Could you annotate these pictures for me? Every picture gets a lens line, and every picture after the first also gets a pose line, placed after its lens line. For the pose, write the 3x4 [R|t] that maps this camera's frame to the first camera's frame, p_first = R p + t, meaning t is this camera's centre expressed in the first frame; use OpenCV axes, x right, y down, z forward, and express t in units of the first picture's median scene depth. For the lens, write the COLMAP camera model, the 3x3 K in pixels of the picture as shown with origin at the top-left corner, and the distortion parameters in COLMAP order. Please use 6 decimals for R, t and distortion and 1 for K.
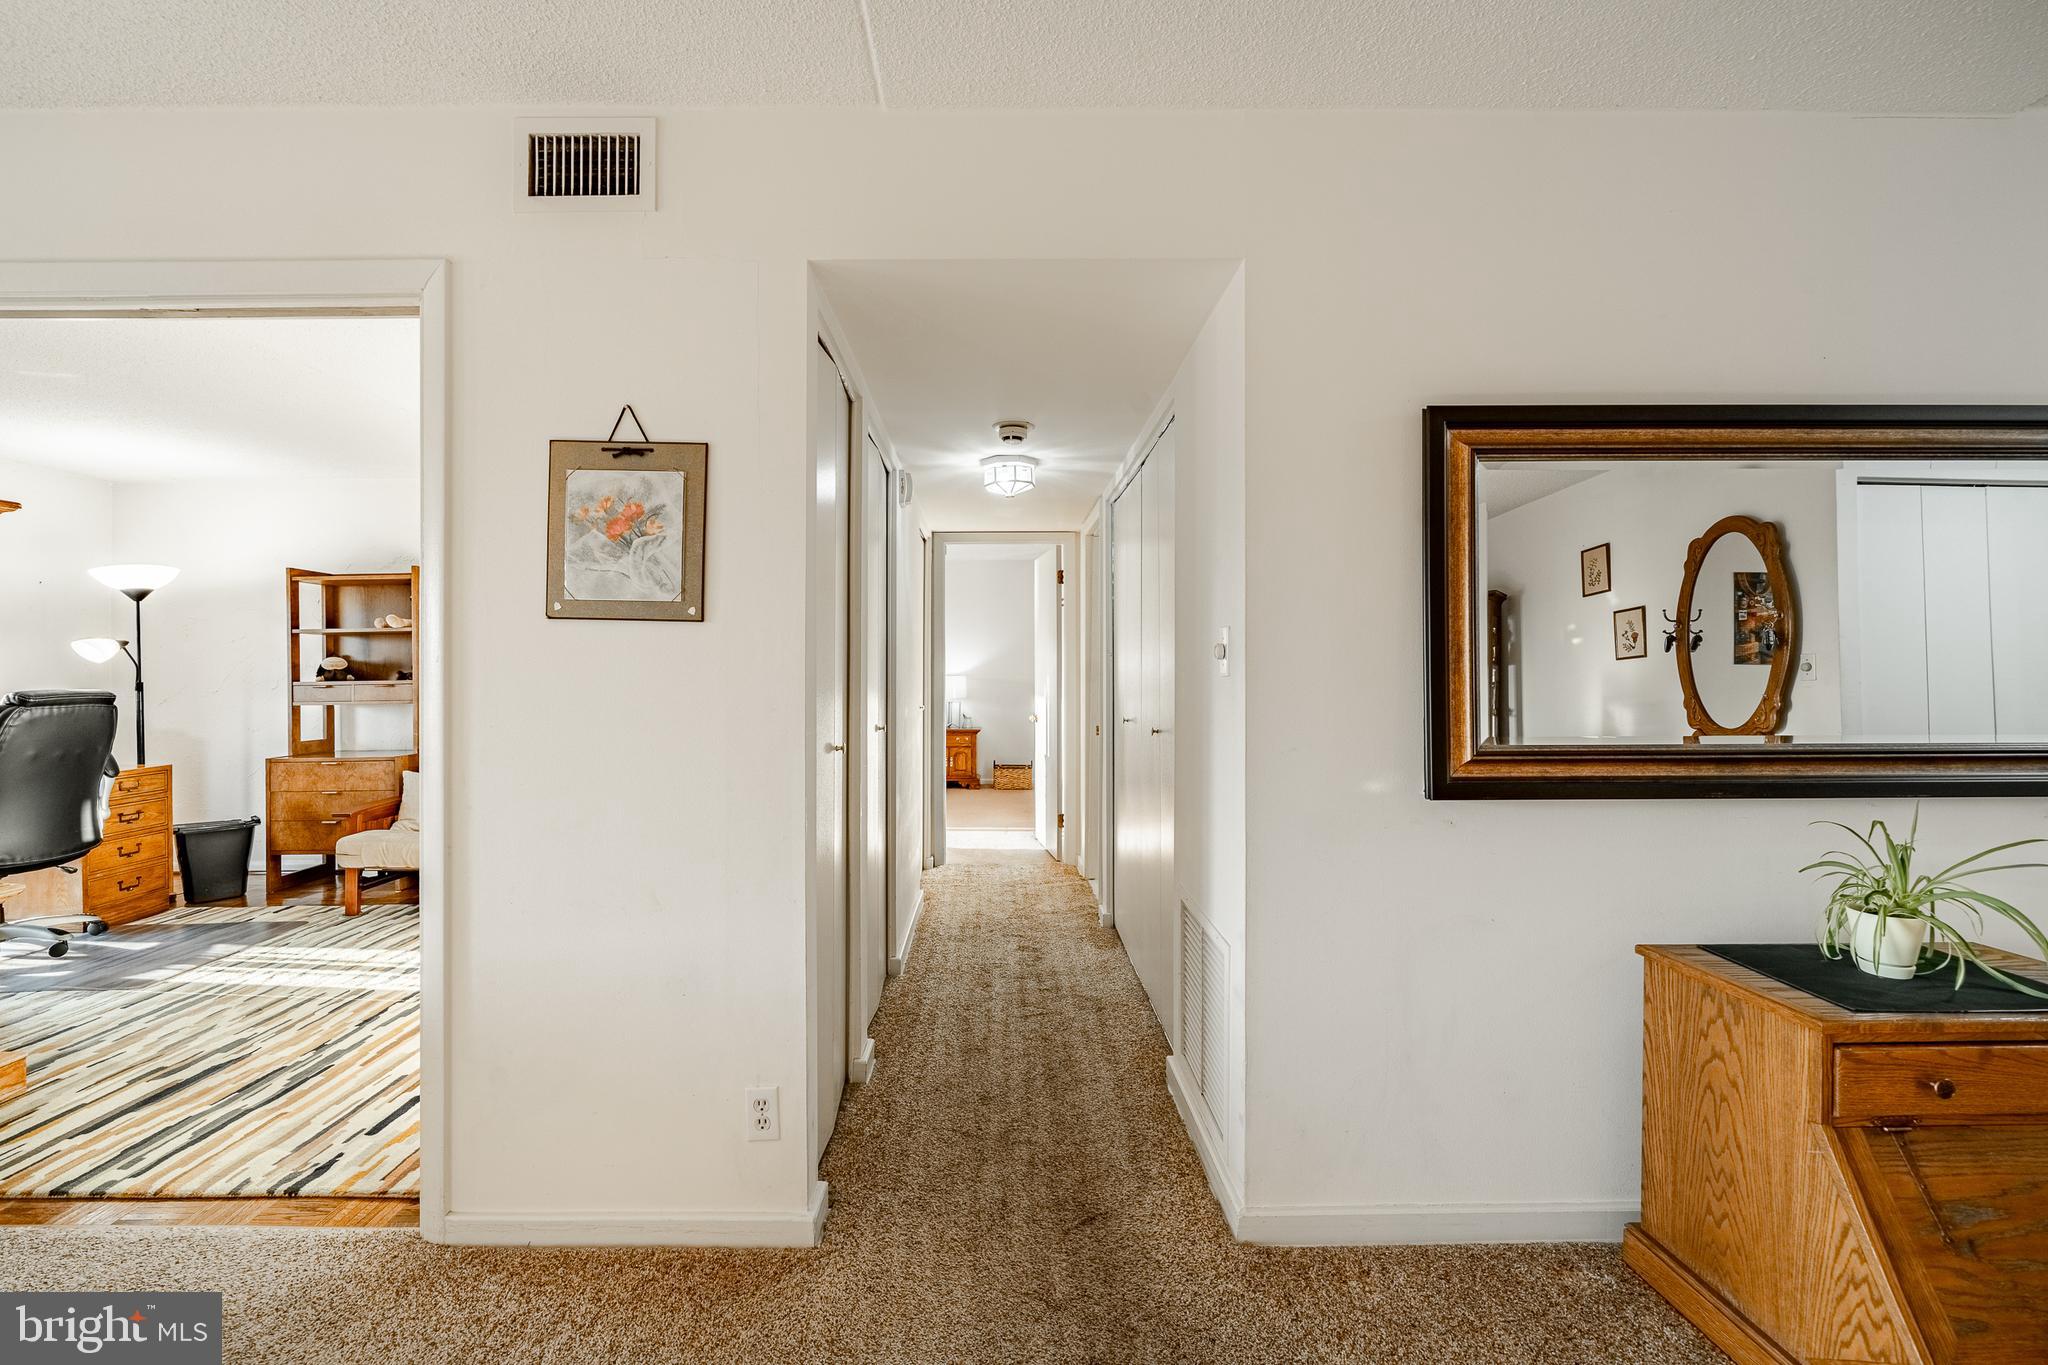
lens RADIAL K [[991.2, 0, 1115.6], [0, 991.2, 681.0], [0, 0, 1]] dist [-0.002833, 0.000245]
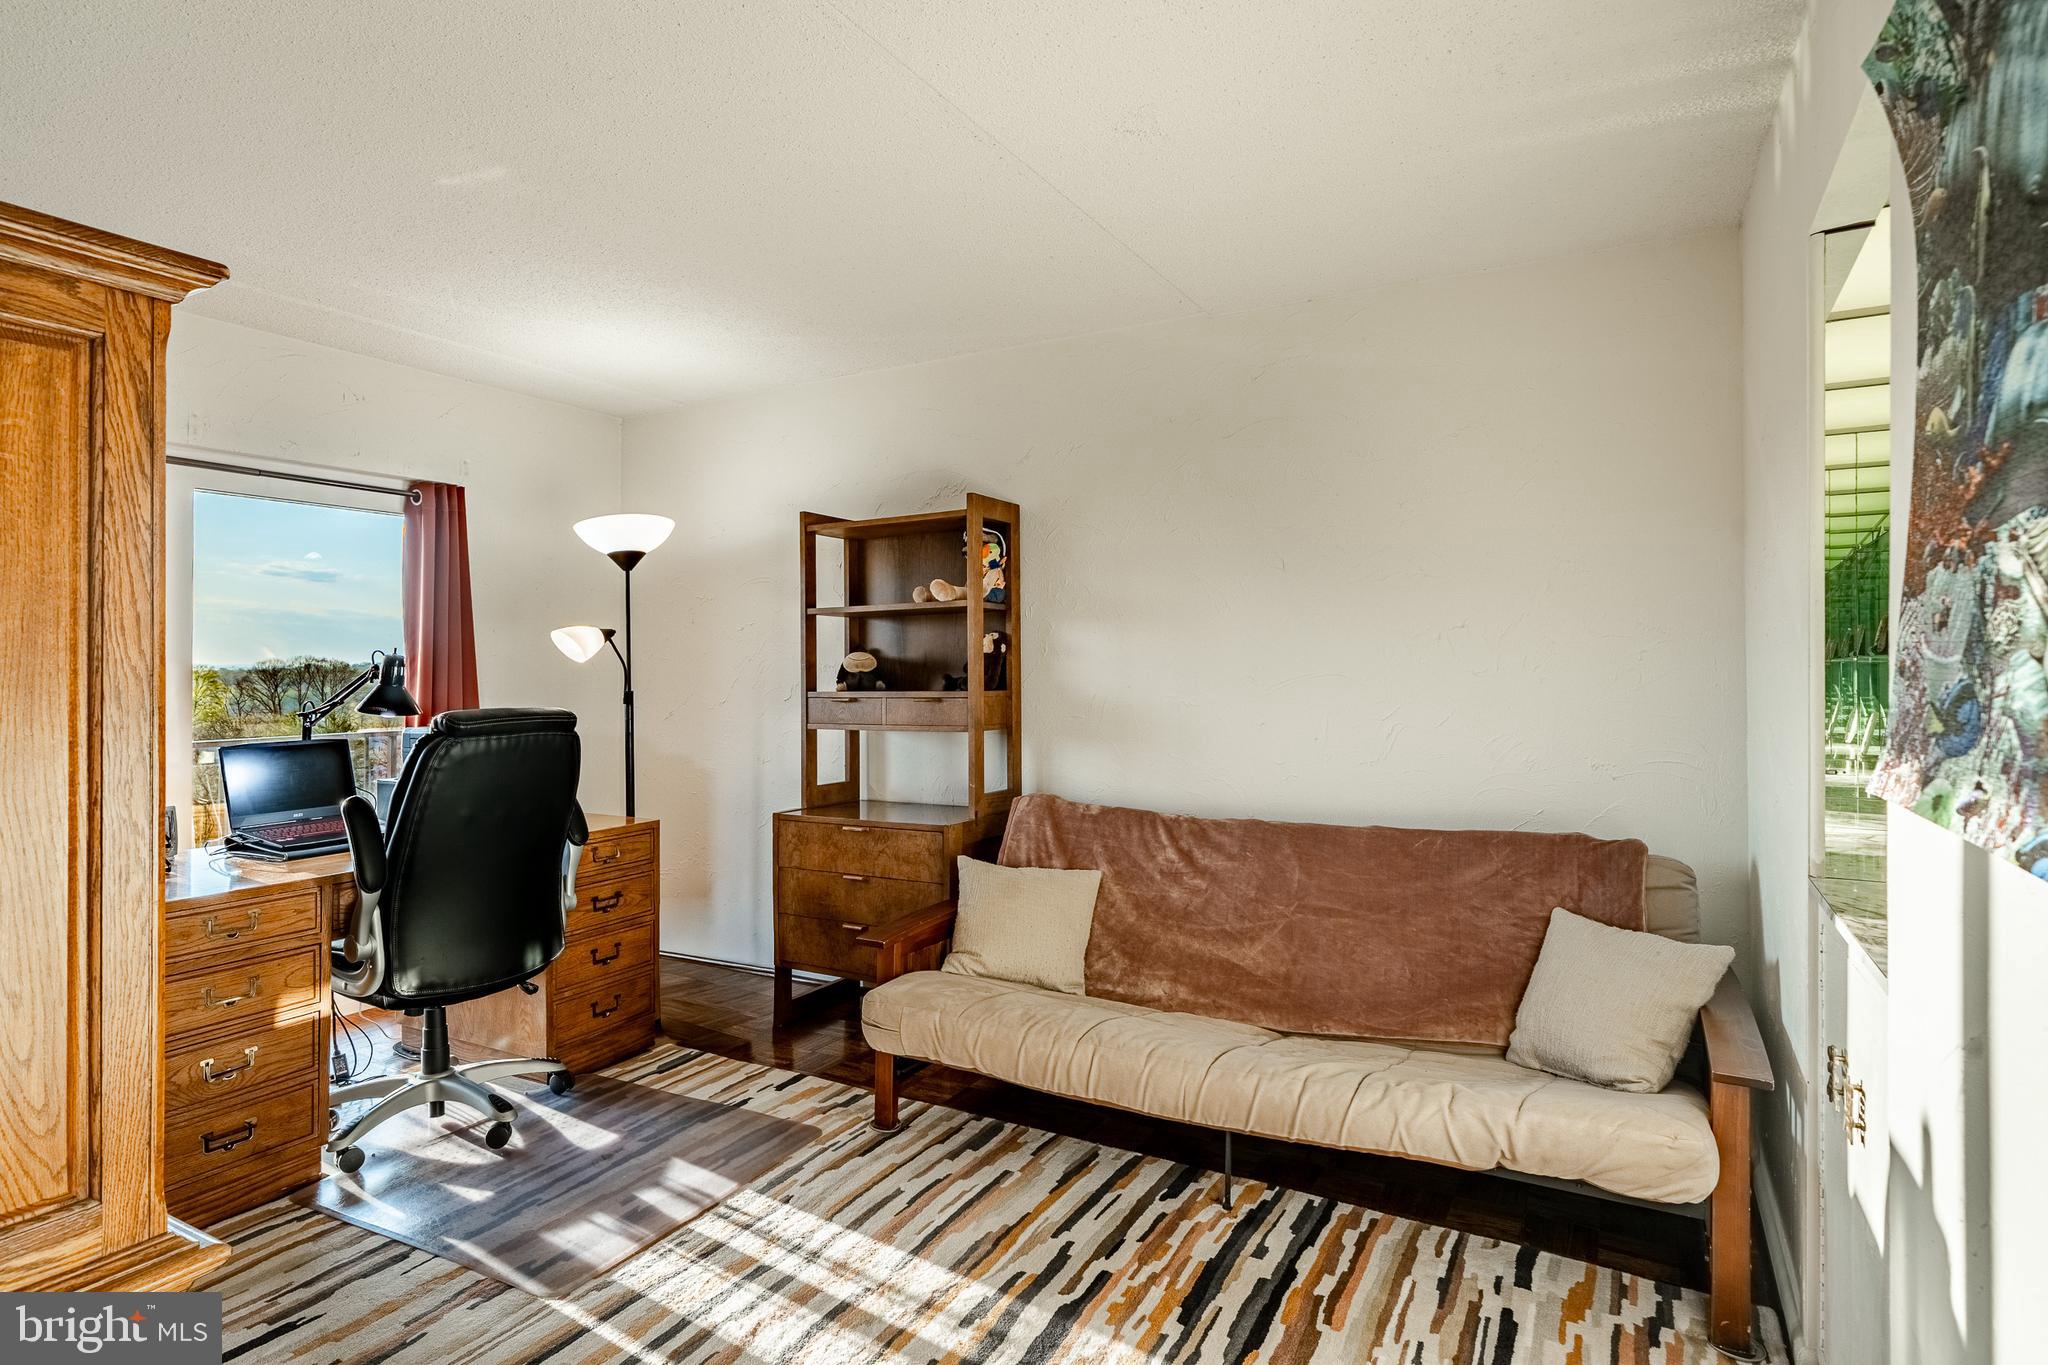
lens RADIAL K [[1072.3, 0, 1012.1], [0, 1072.3, 682.6], [0, 0, 1]] dist [0.000089, 0.000554]
pose [[0.866657, 0.008115, -0.498838, -0.385035], [-0.004449, 0.999954, 0.008539, -0.011592], [0.498884, -0.005181, 0.866653, 0.482335]]
